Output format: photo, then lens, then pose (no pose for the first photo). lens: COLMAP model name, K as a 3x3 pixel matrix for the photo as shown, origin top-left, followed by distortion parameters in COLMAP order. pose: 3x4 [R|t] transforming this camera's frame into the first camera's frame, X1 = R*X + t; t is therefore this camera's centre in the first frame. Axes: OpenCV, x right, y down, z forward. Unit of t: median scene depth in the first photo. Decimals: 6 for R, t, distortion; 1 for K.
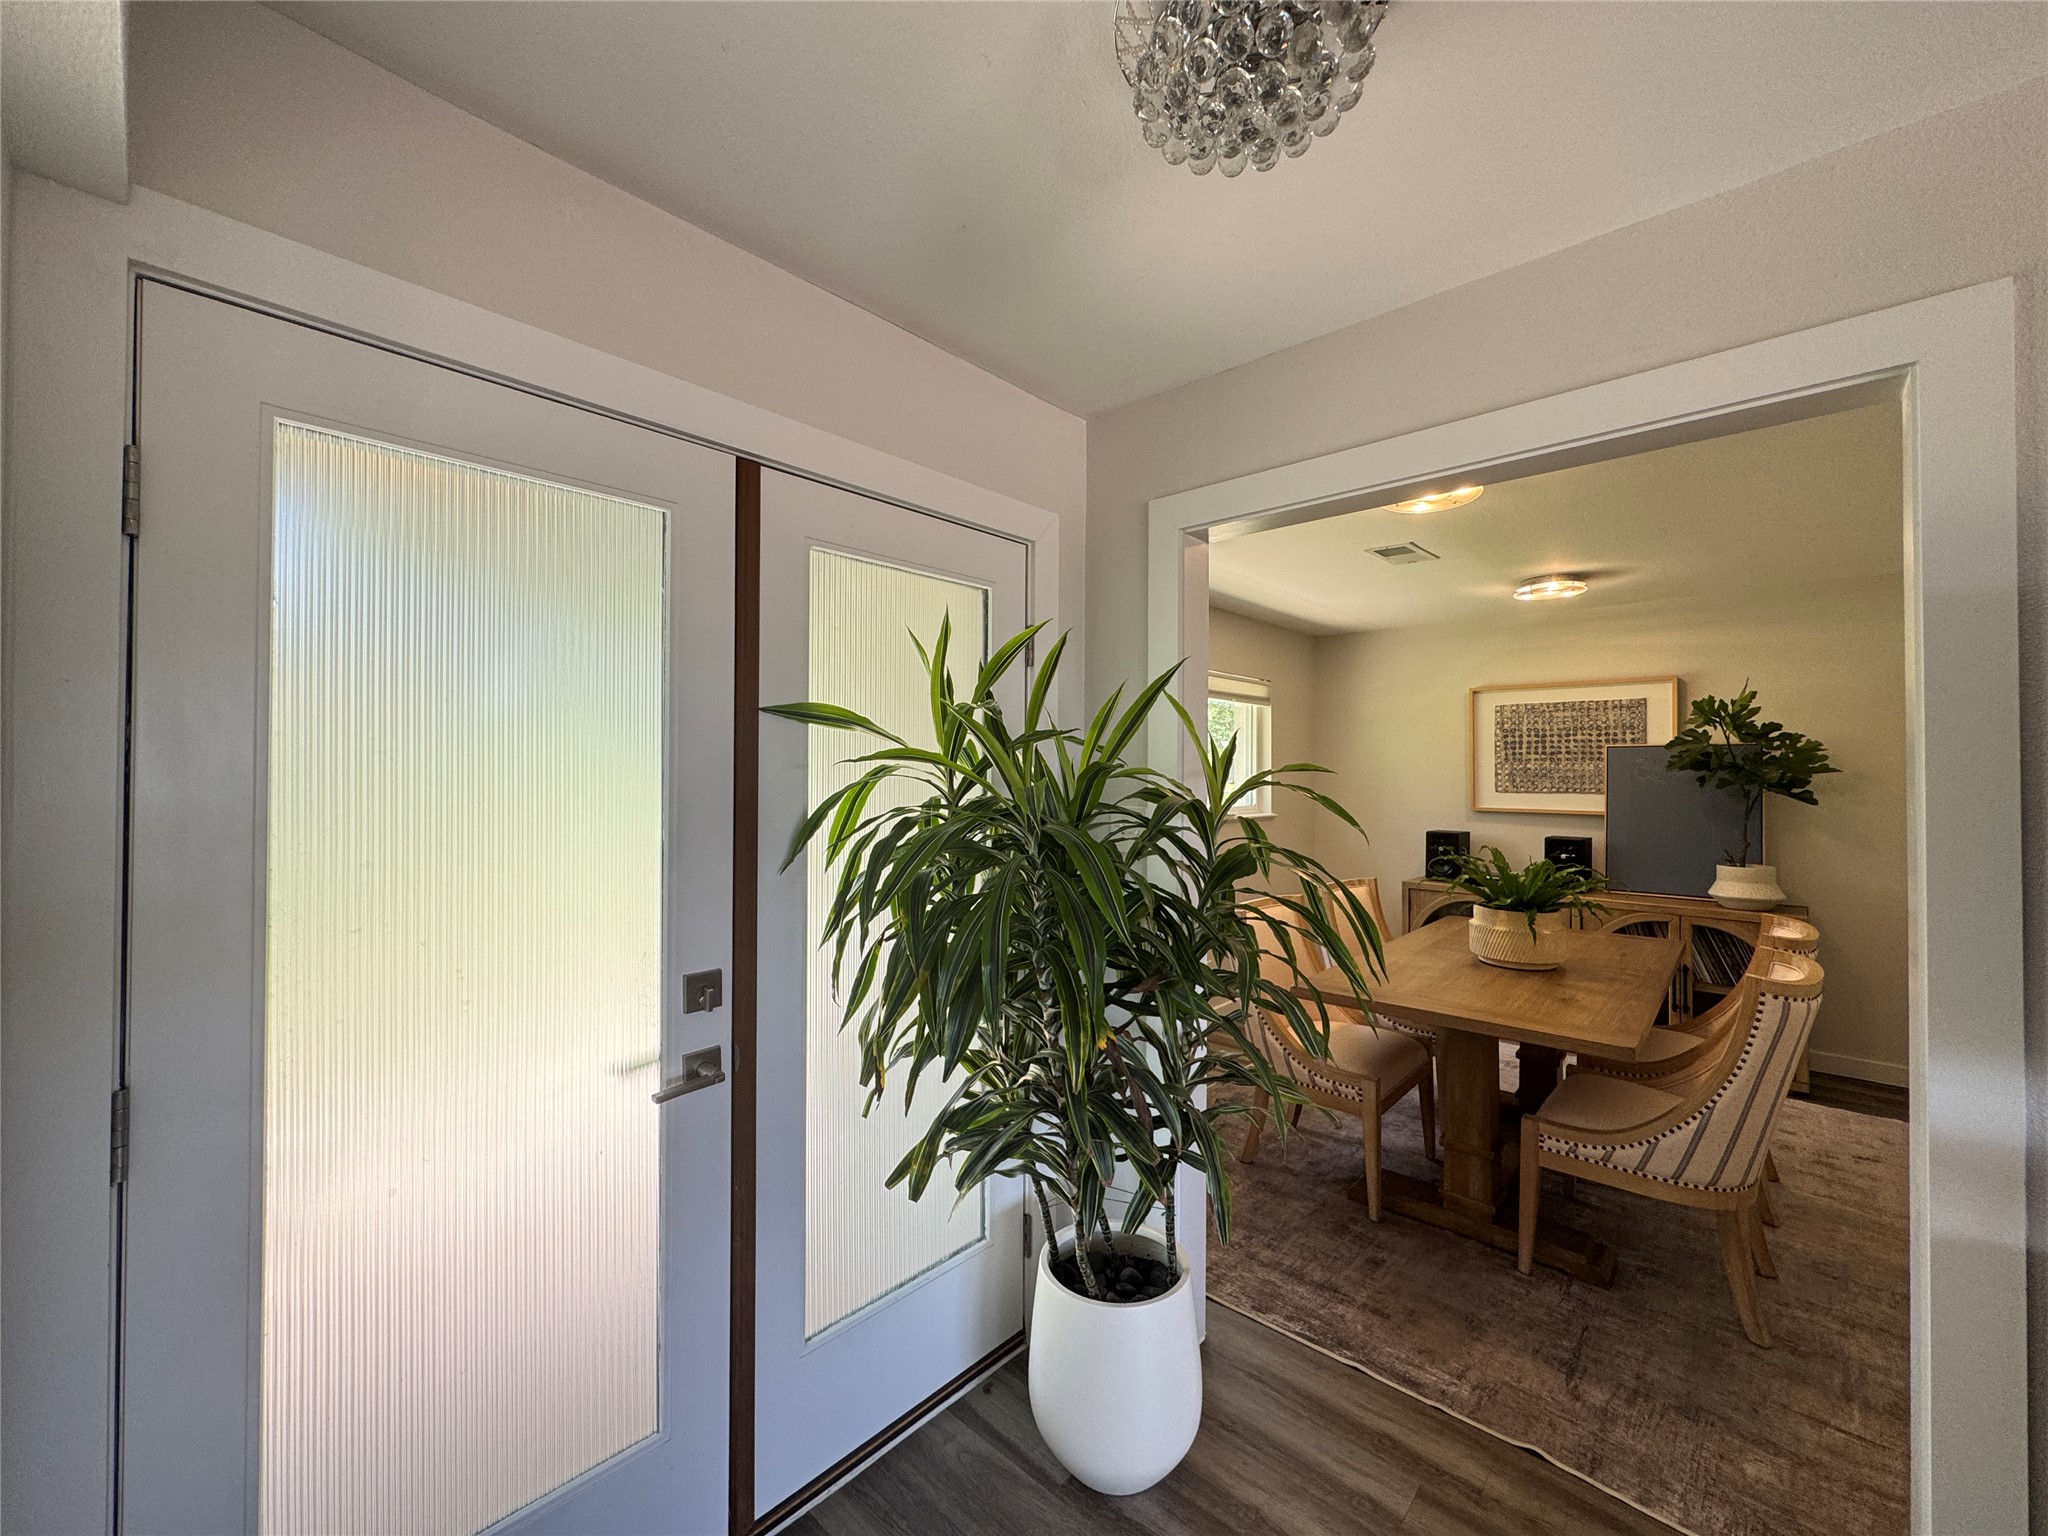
lens RADIAL K [[819.4, 0, 1020.4], [0, 819.4, 767.9], [0, 0, 1]] dist [-0.002183, 0.000648]
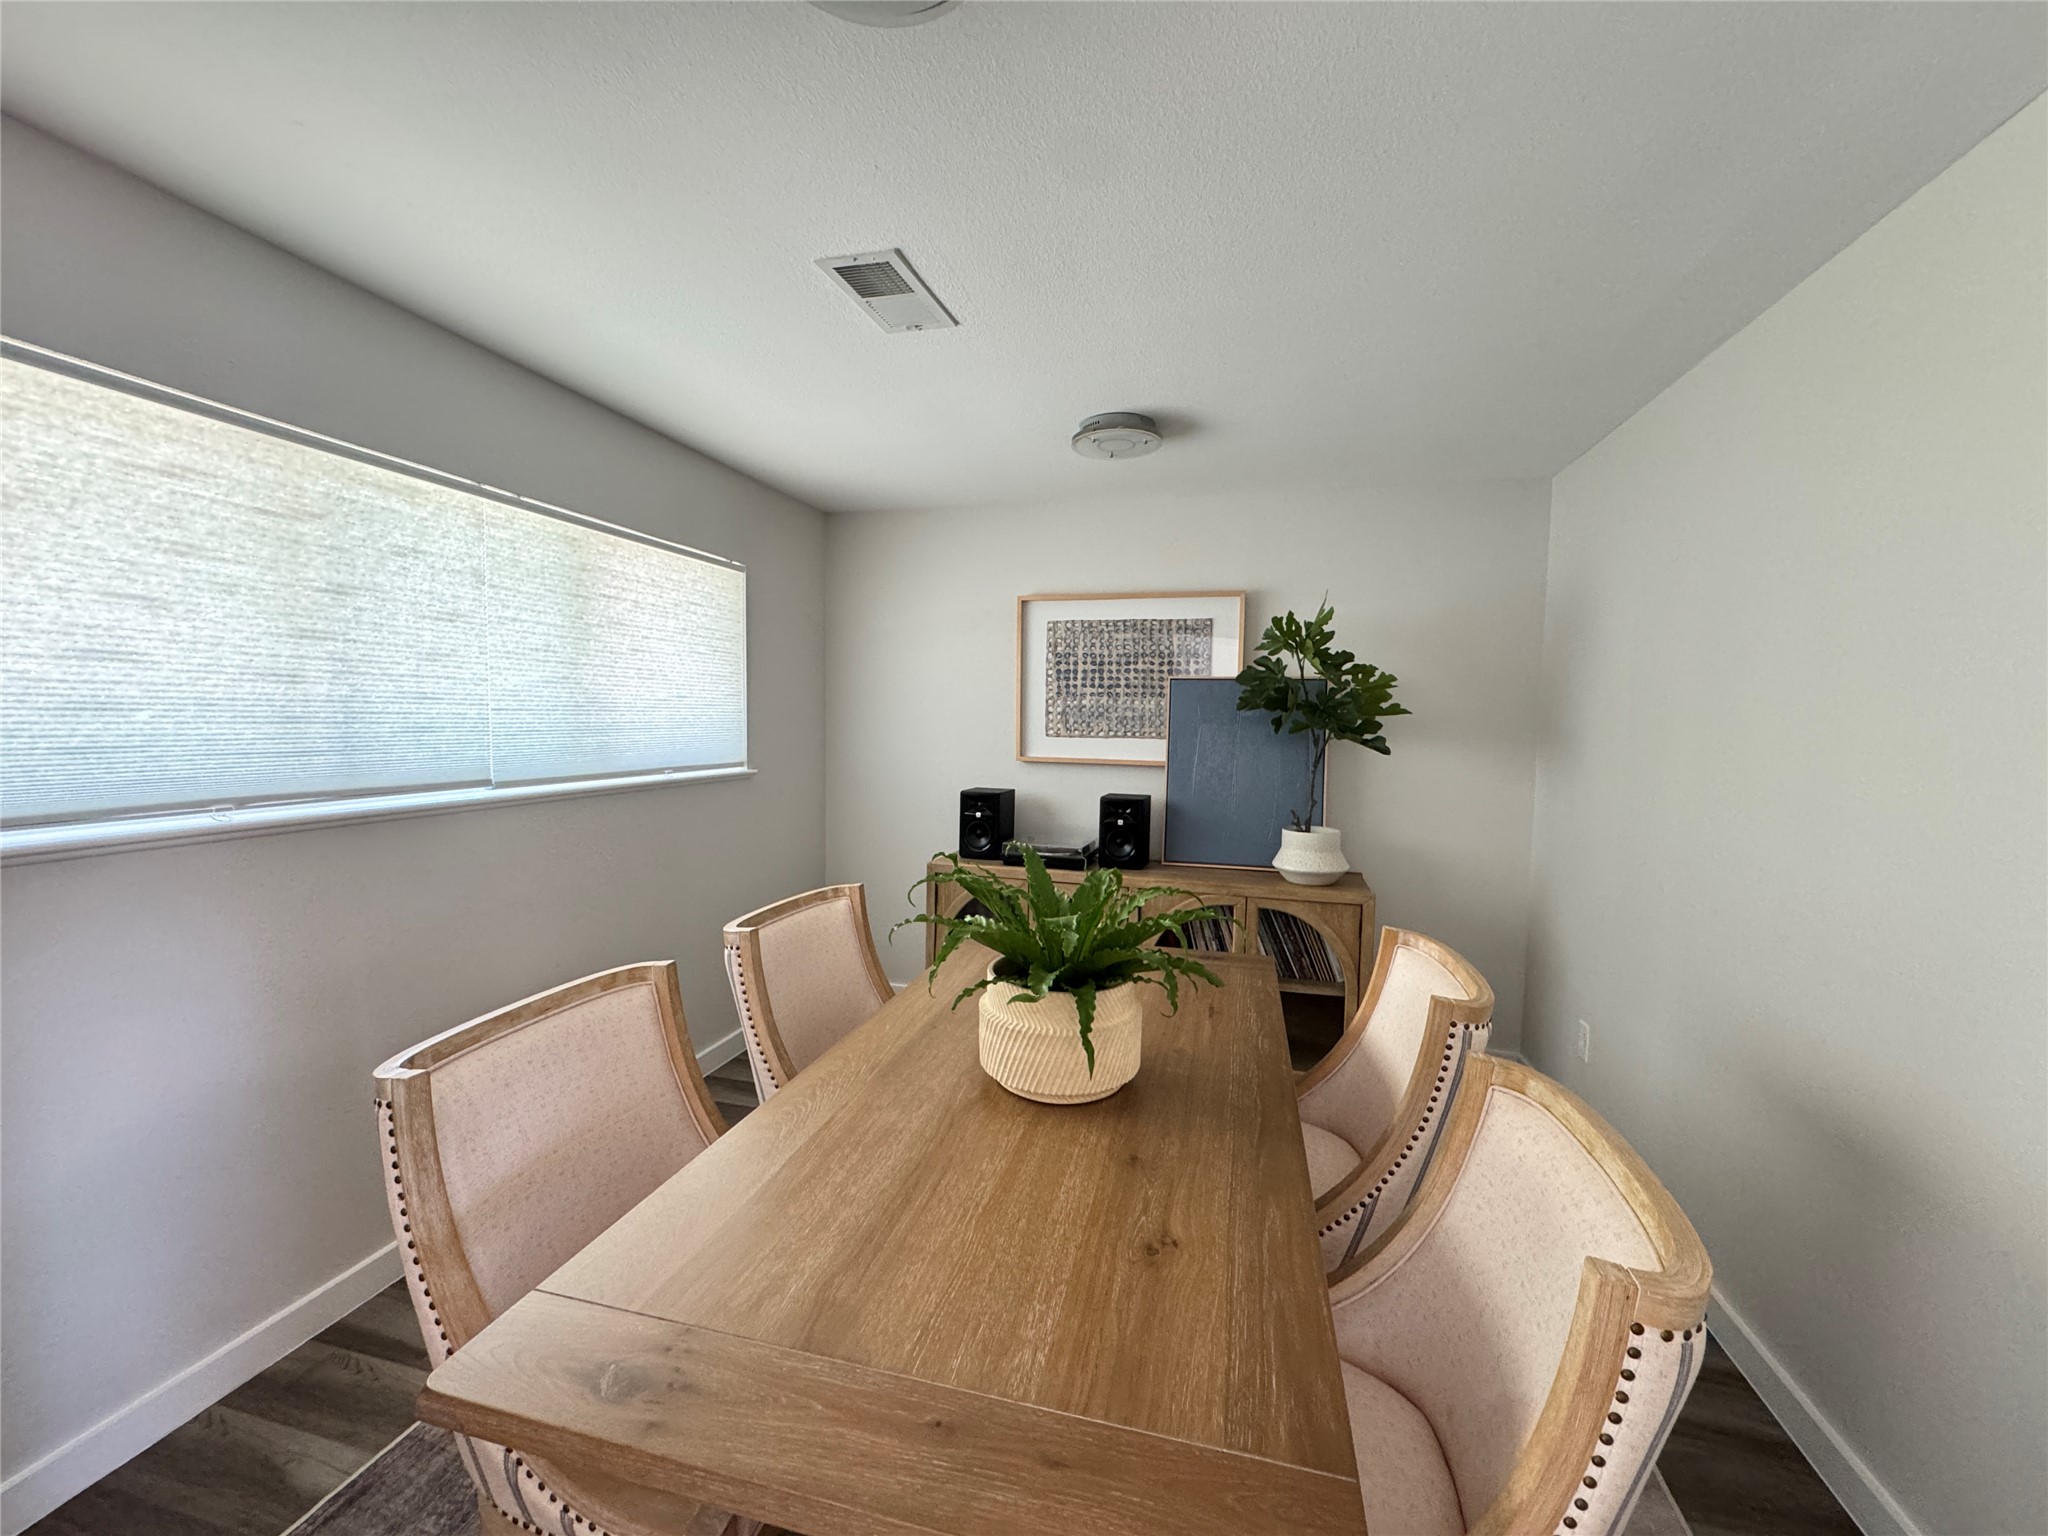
lens RADIAL K [[819.4, 0, 1025.3], [0, 819.4, 765.5], [0, 0, 1]] dist [-0.002183, 0.000648]
pose [[0.883842, -0.018371, 0.467425, 0.230817], [-0.015592, 0.997516, 0.068688, 0.005129], [-0.467526, -0.067997, 0.881360, 0.374971]]
